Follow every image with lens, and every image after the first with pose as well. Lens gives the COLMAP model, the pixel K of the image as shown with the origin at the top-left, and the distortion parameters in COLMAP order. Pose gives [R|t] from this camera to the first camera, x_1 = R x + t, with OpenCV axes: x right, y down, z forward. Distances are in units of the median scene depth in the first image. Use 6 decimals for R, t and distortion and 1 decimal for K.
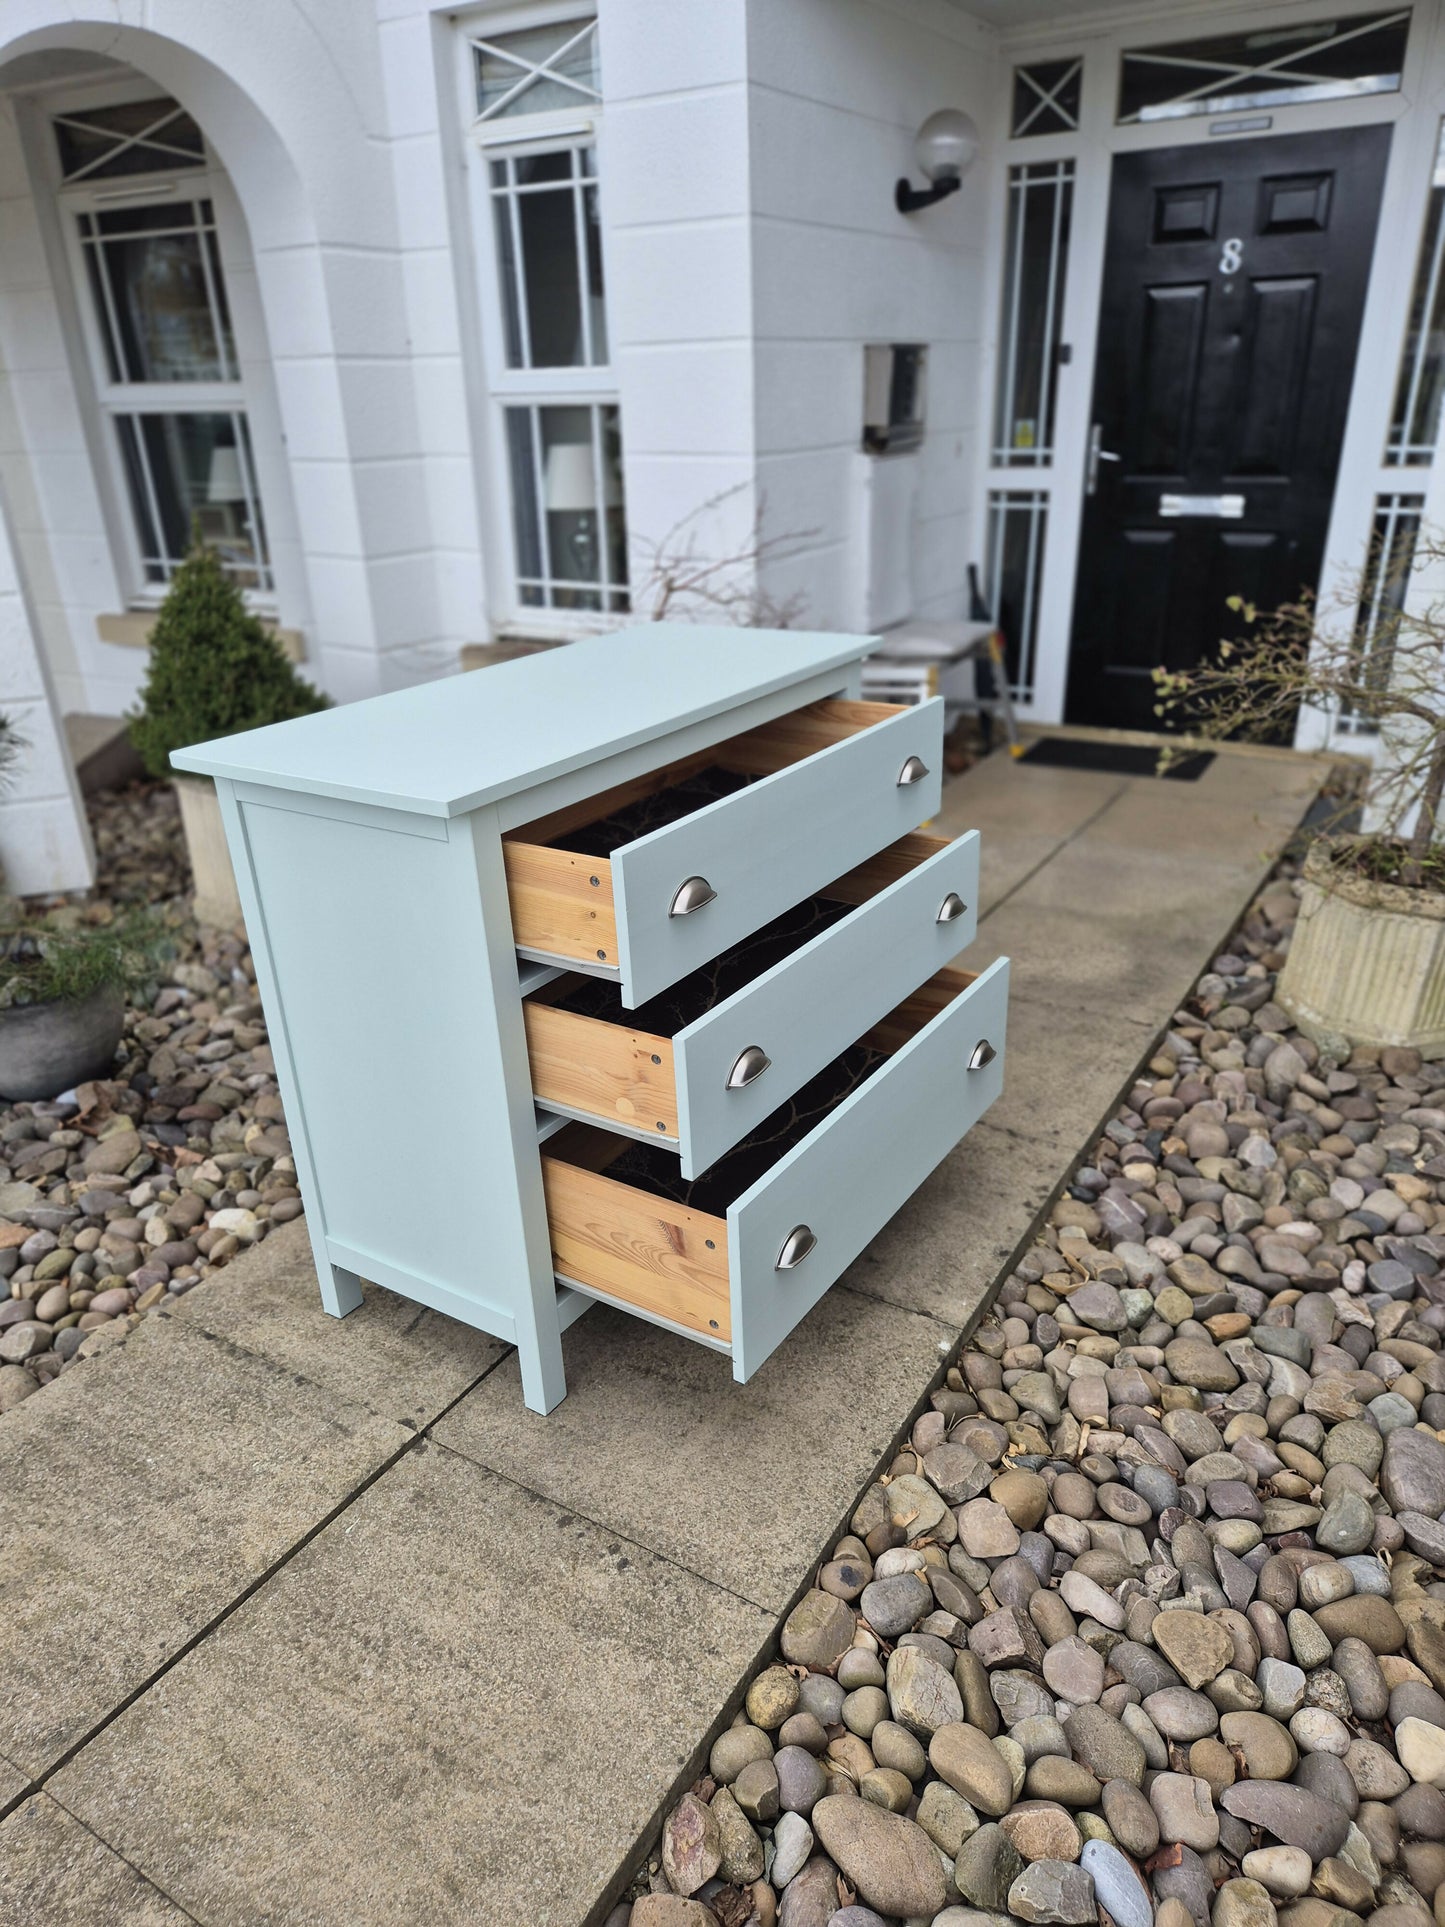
lens RADIAL K [[1284.1, 0, 710.6], [0, 1284.1, 963.2], [0, 0, 1]] dist [0.062830, -0.053906]
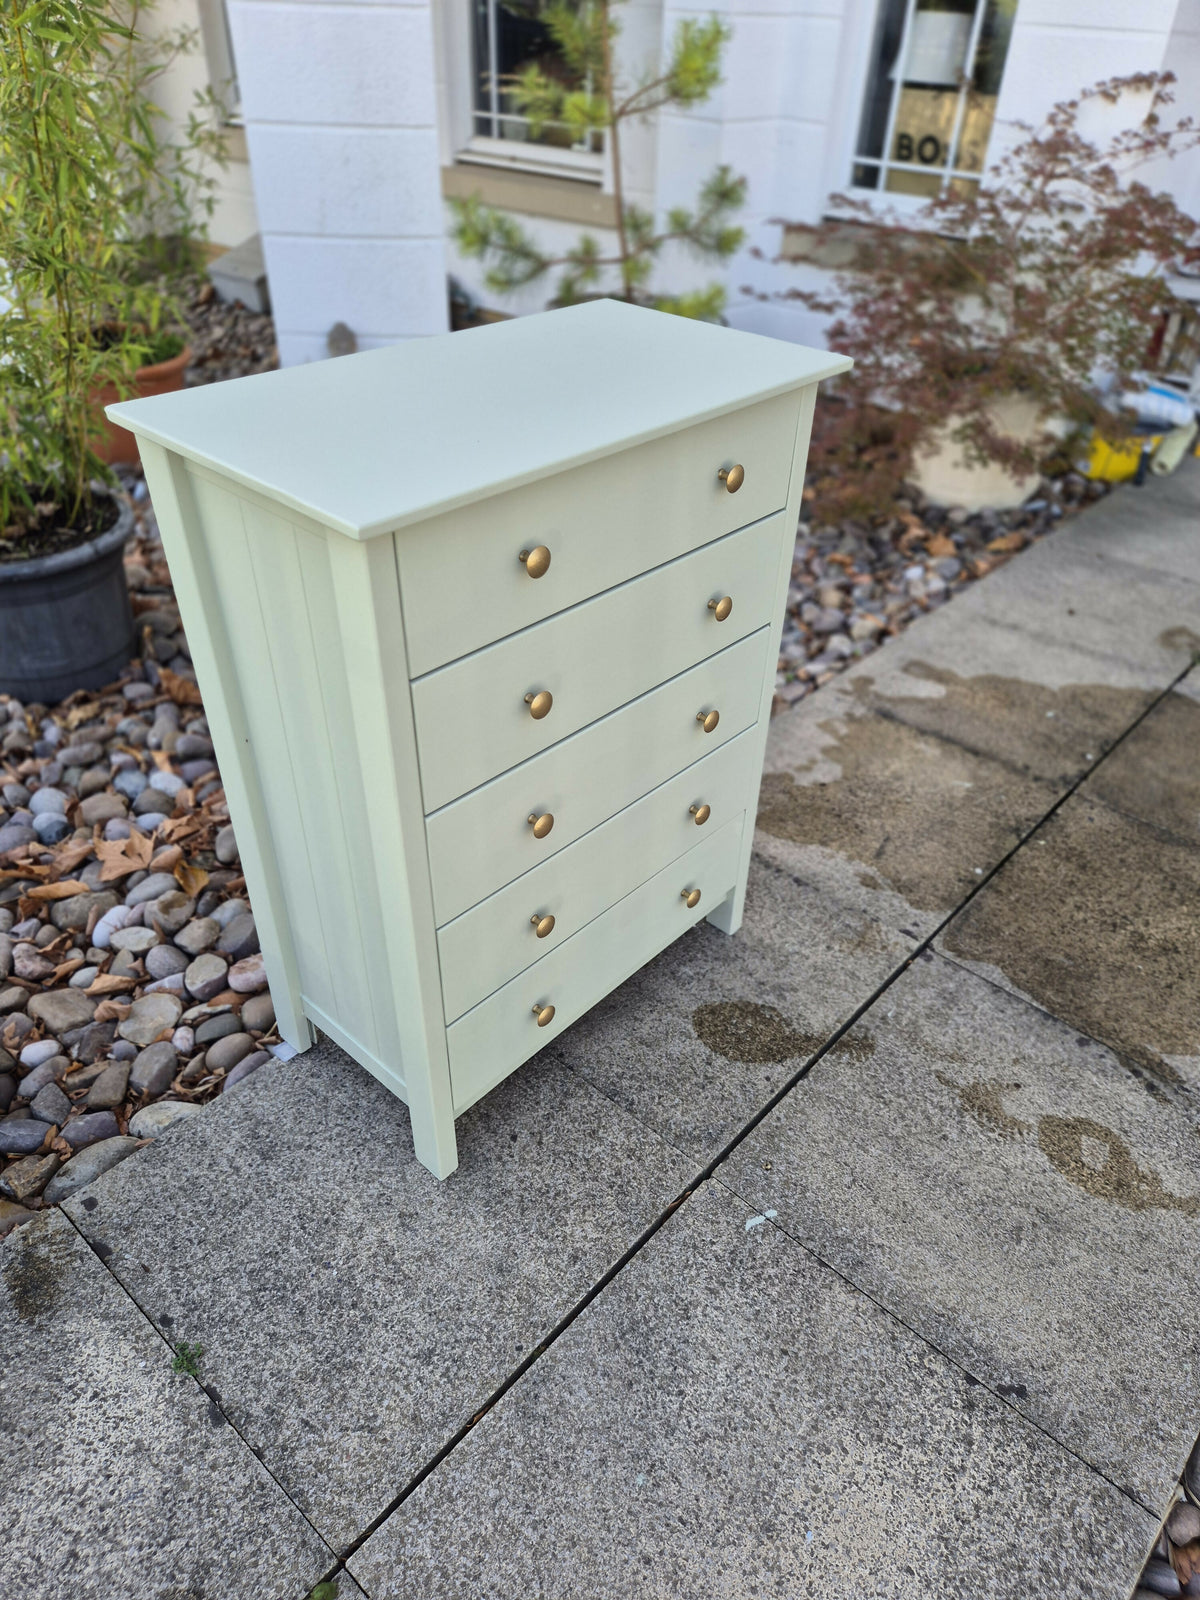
lens RADIAL K [[1066.2, 0, 612.4], [0, 1066.2, 801.8], [0, 0, 1]] dist [0.062830, -0.053906]
pose [[0.983467, 0.152300, -0.097969, -0.385128], [-0.126236, 0.964463, 0.232110, 0.048413], [0.129838, -0.215905, 0.967743, 0.059946]]
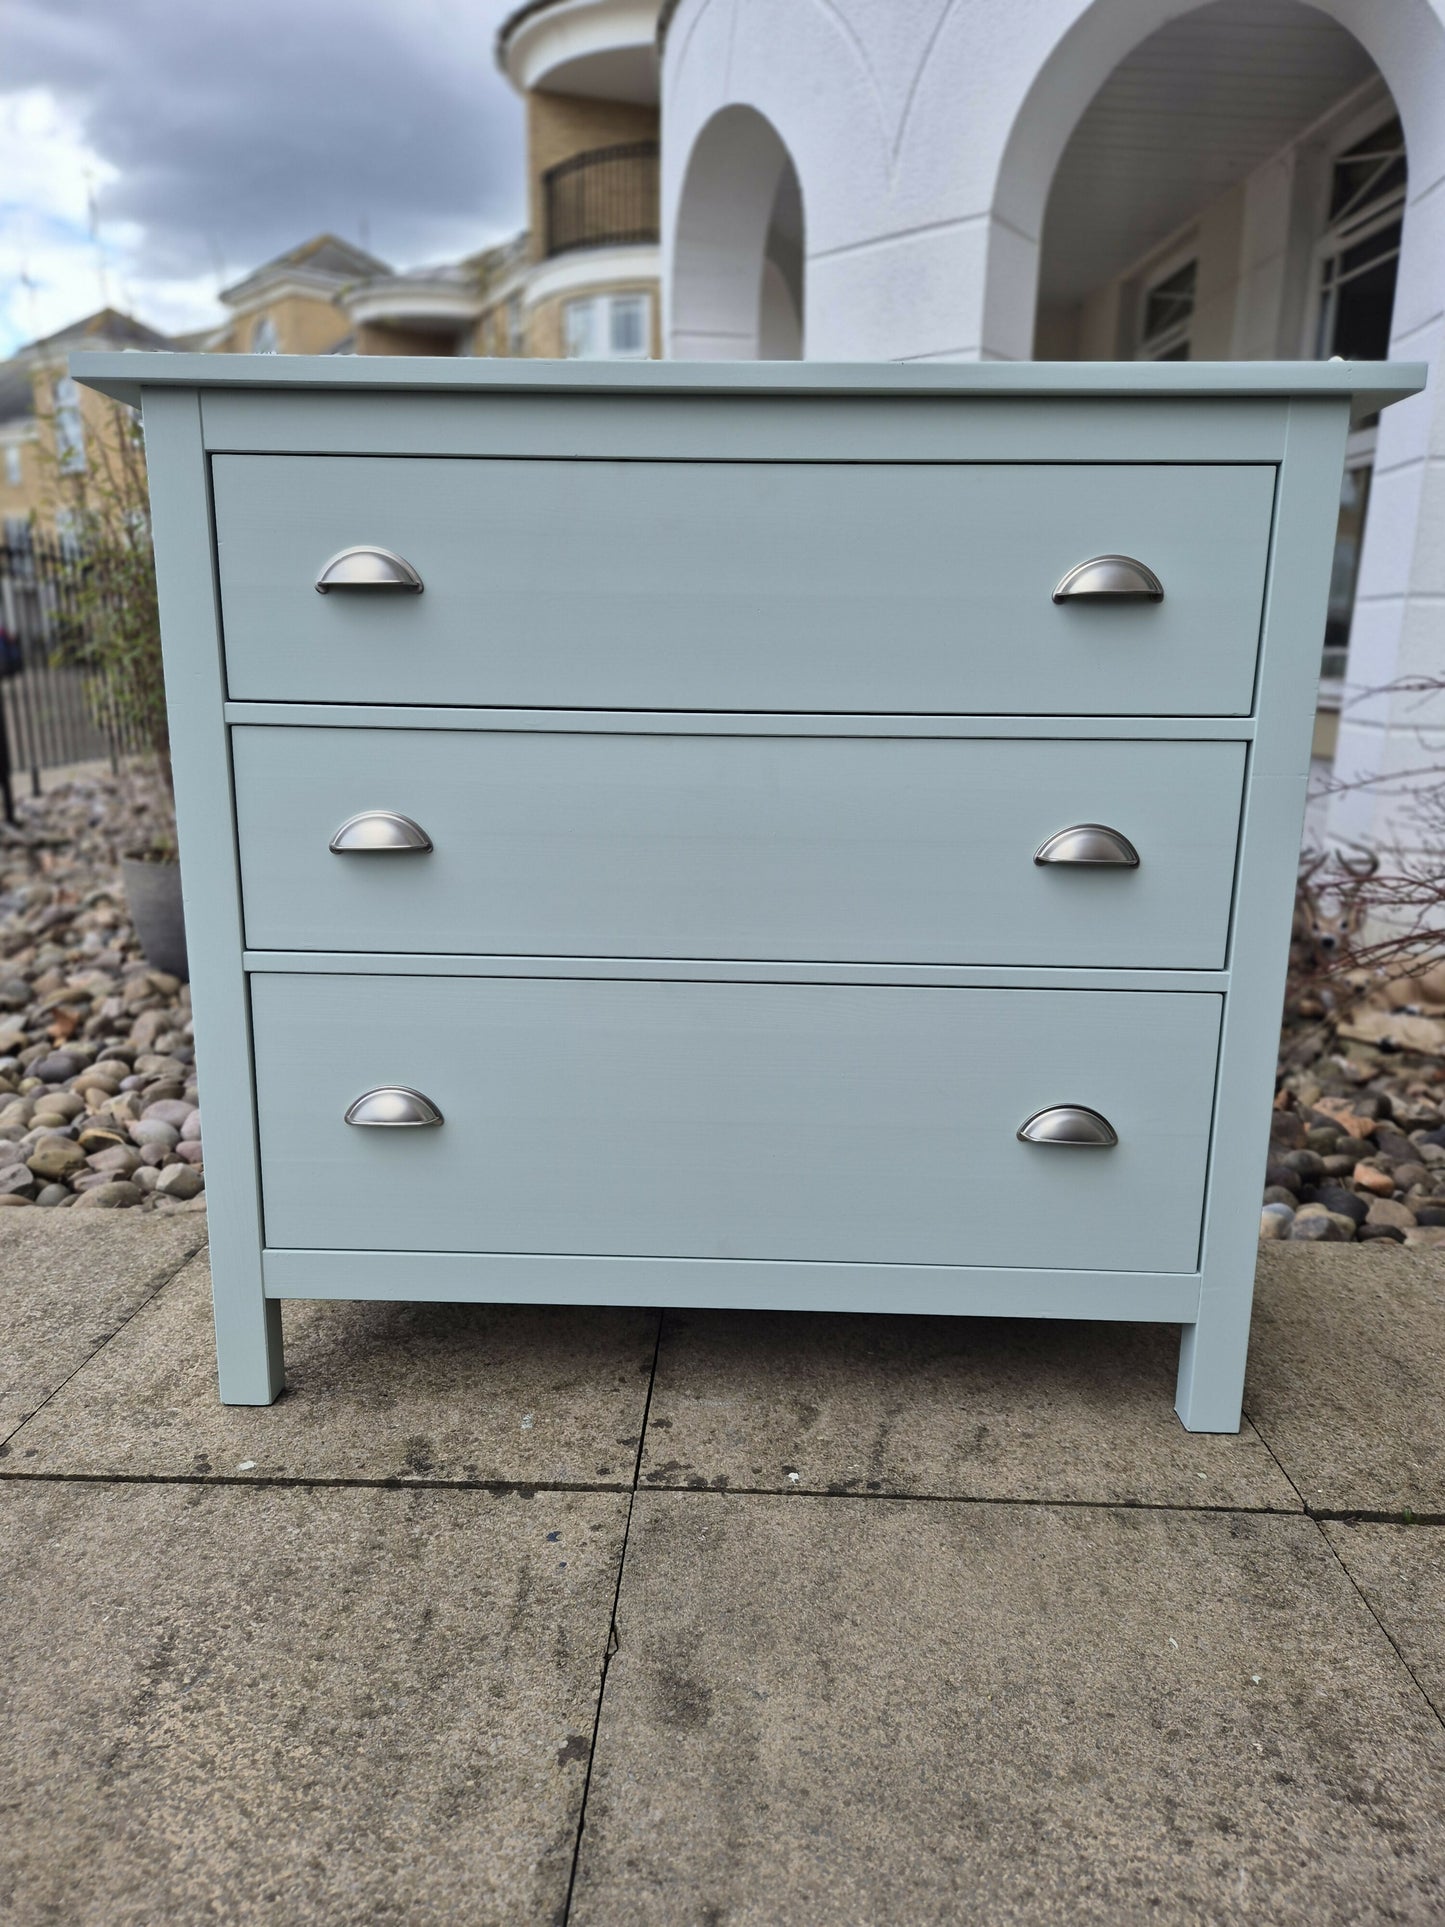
lens RADIAL K [[1284.1, 0, 722.4], [0, 1284.1, 972.1], [0, 0, 1]] dist [0.062830, -0.053906]
pose [[0.503178, 0.245587, -0.828552, 0.376327], [-0.383735, 0.922559, 0.040410, -0.018243], [0.774312, 0.297611, 0.558452, 0.781692]]
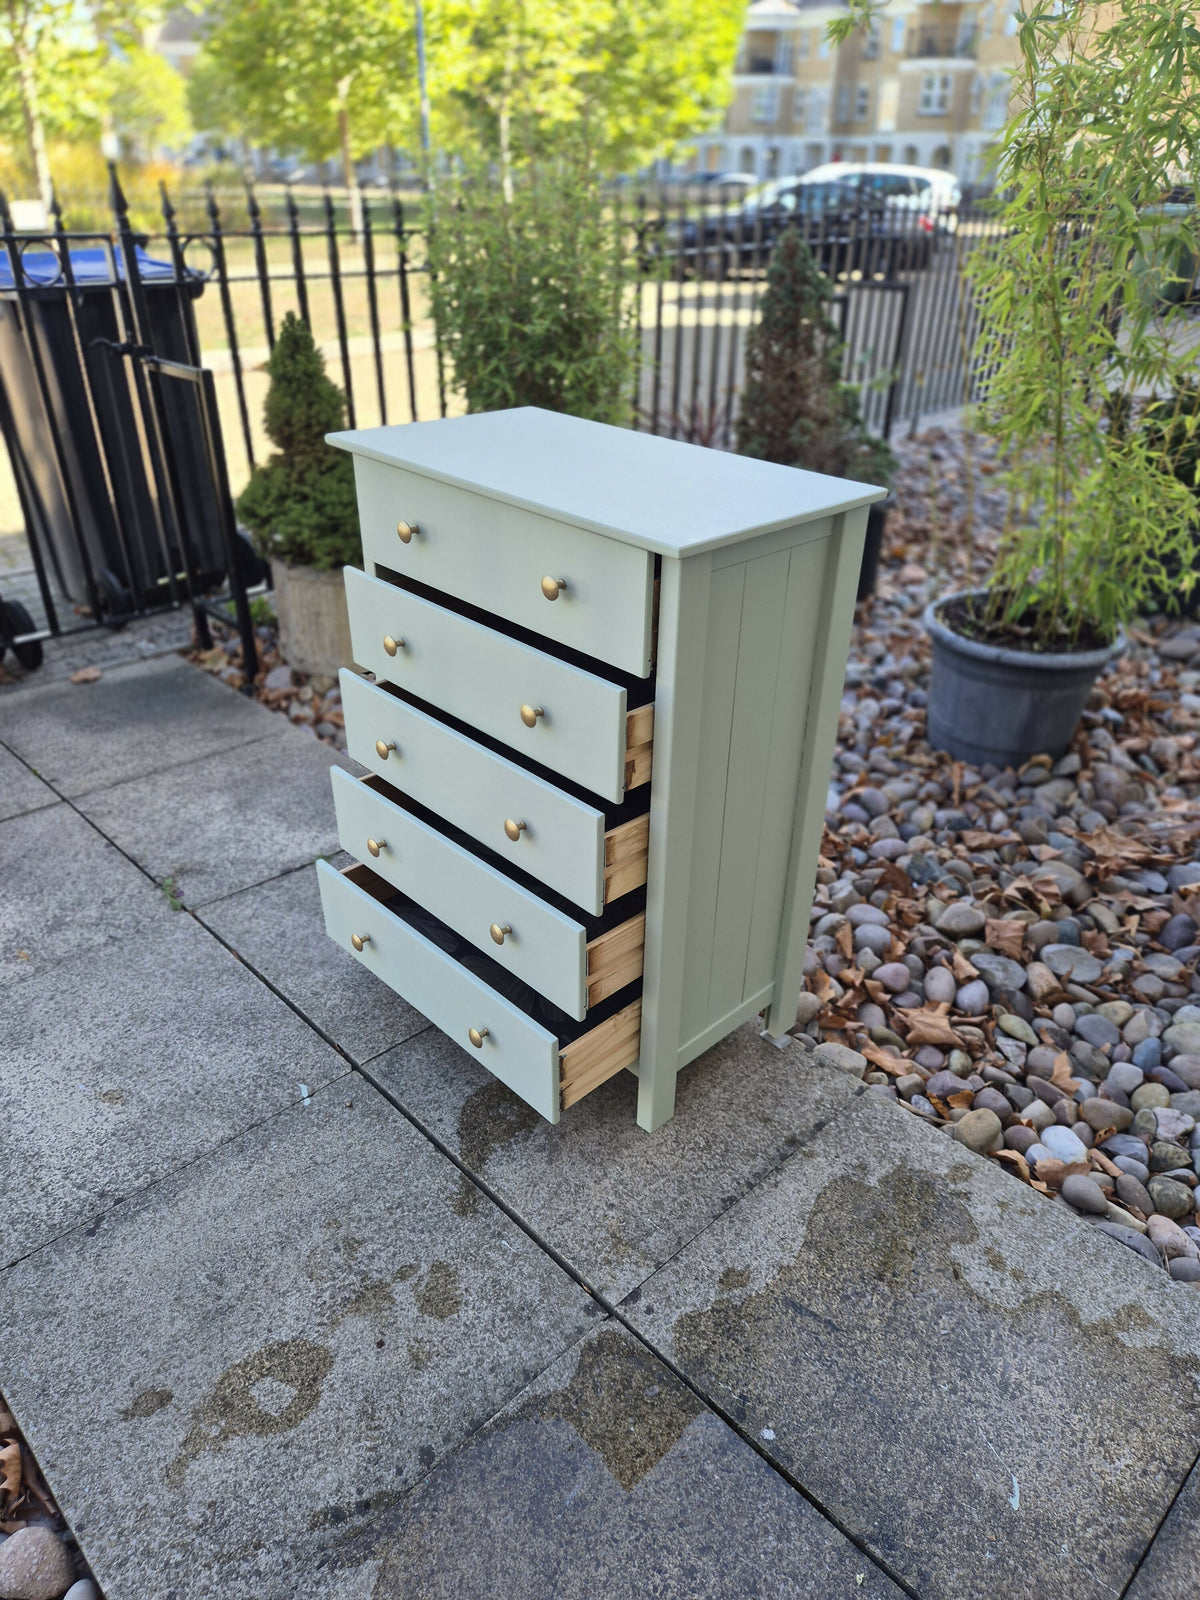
lens RADIAL K [[1066.2, 0, 609.1], [0, 1066.2, 812.7], [0, 0, 1]] dist [0.062830, -0.053906]
pose [[-0.236375, 0.518375, -0.821836, 0.189351], [-0.409957, 0.713632, 0.568036, -0.272542], [0.880944, 0.471187, 0.043827, 0.734187]]
